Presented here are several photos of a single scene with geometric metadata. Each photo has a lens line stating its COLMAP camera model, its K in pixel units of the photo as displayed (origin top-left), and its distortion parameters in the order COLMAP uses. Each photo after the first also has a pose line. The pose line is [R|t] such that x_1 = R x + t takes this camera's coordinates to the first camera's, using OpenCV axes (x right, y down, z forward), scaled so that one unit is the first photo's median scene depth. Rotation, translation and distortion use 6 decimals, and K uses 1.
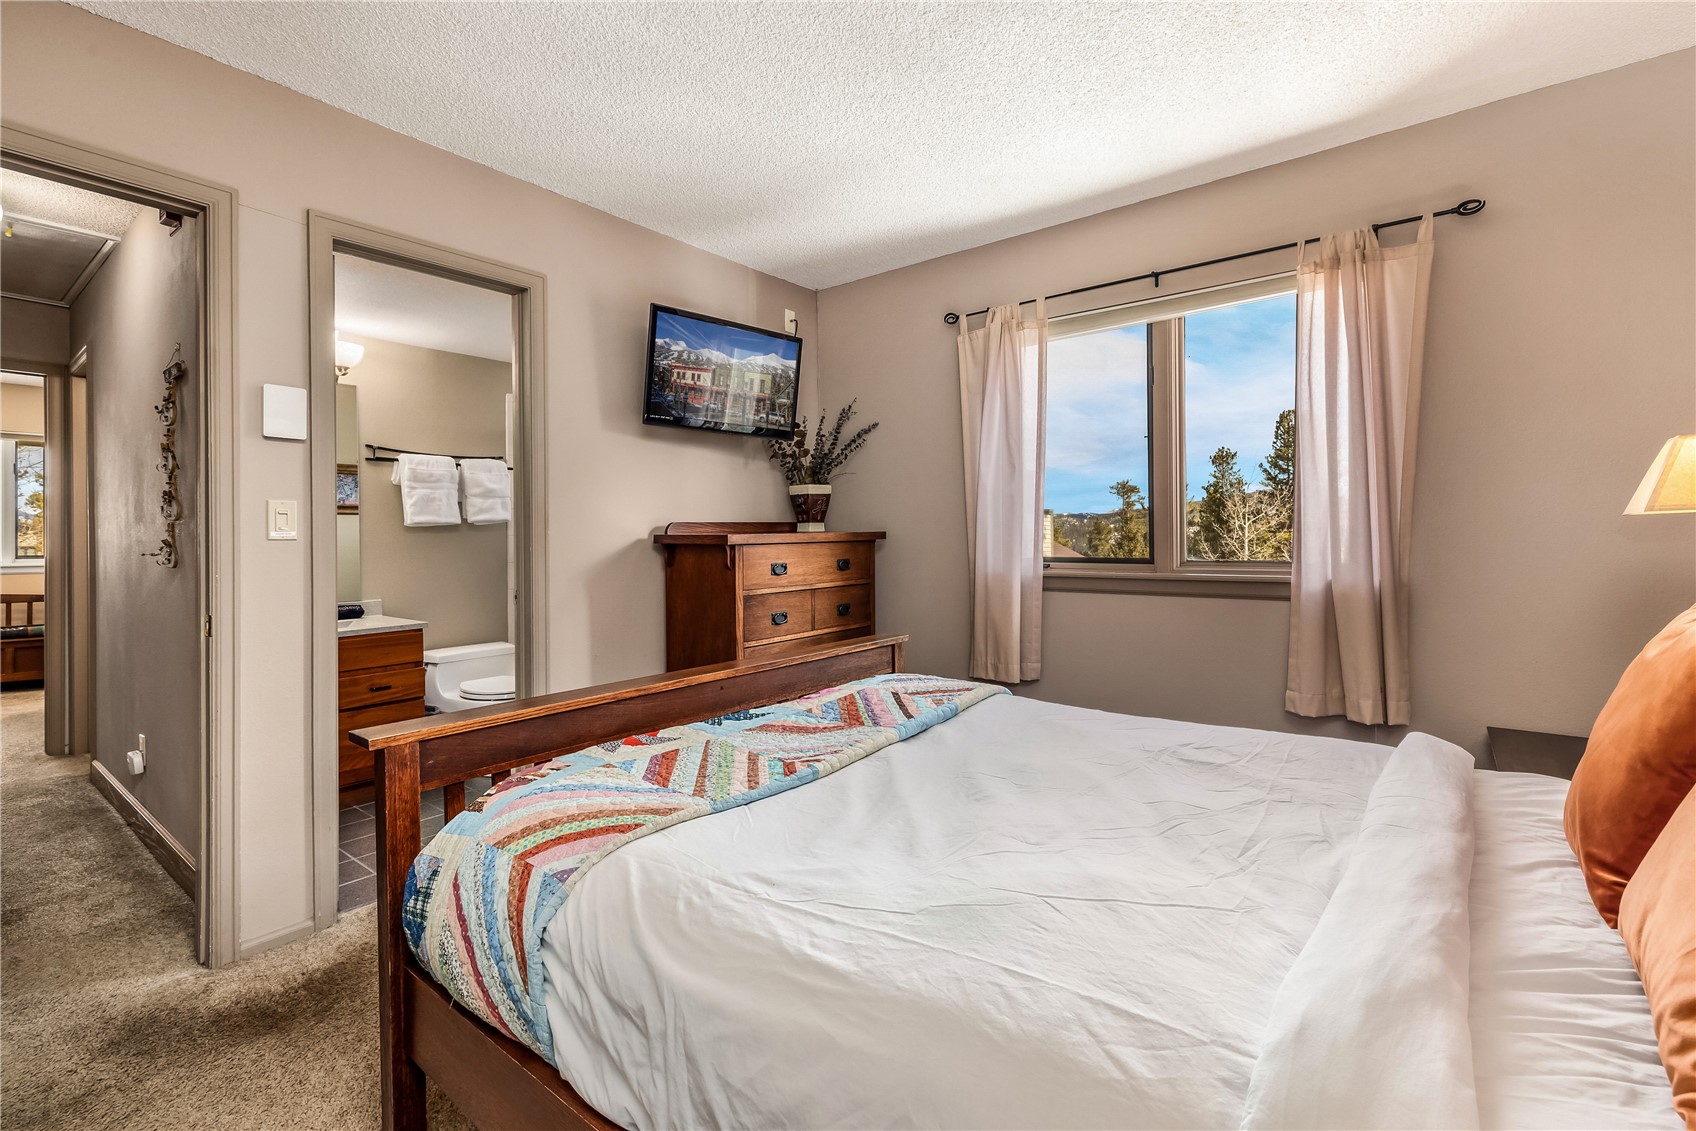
lens RADIAL K [[740.7, 0, 831.1], [0, 740.7, 535.0], [0, 0, 1]] dist [-0.001283, -0.000059]
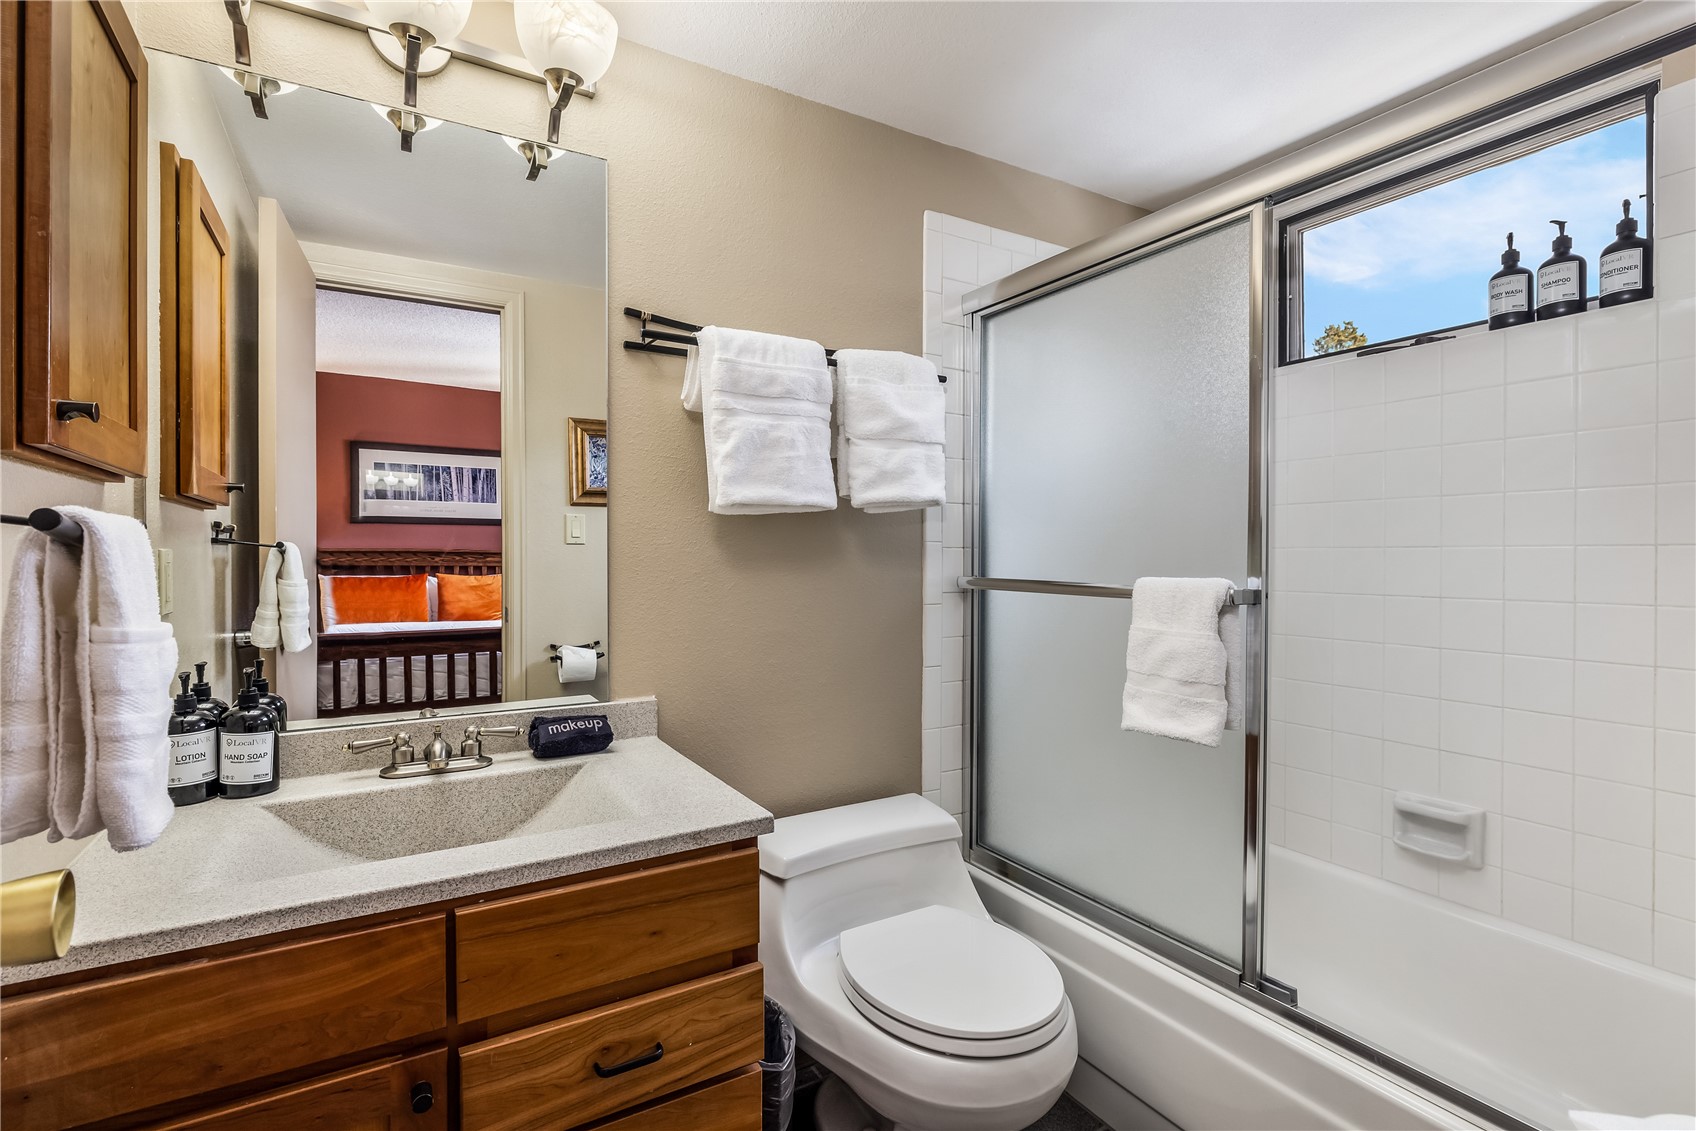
lens RADIAL K [[801.5, 0, 849.0], [0, 801.5, 563.8], [0, 0, 1]] dist [0.000653, 0.000020]
pose [[0.934928, 0.008477, -0.354735, -0.352798], [-0.005575, 0.999942, 0.009202, 0.009959], [0.354793, -0.006625, 0.934922, 0.622076]]
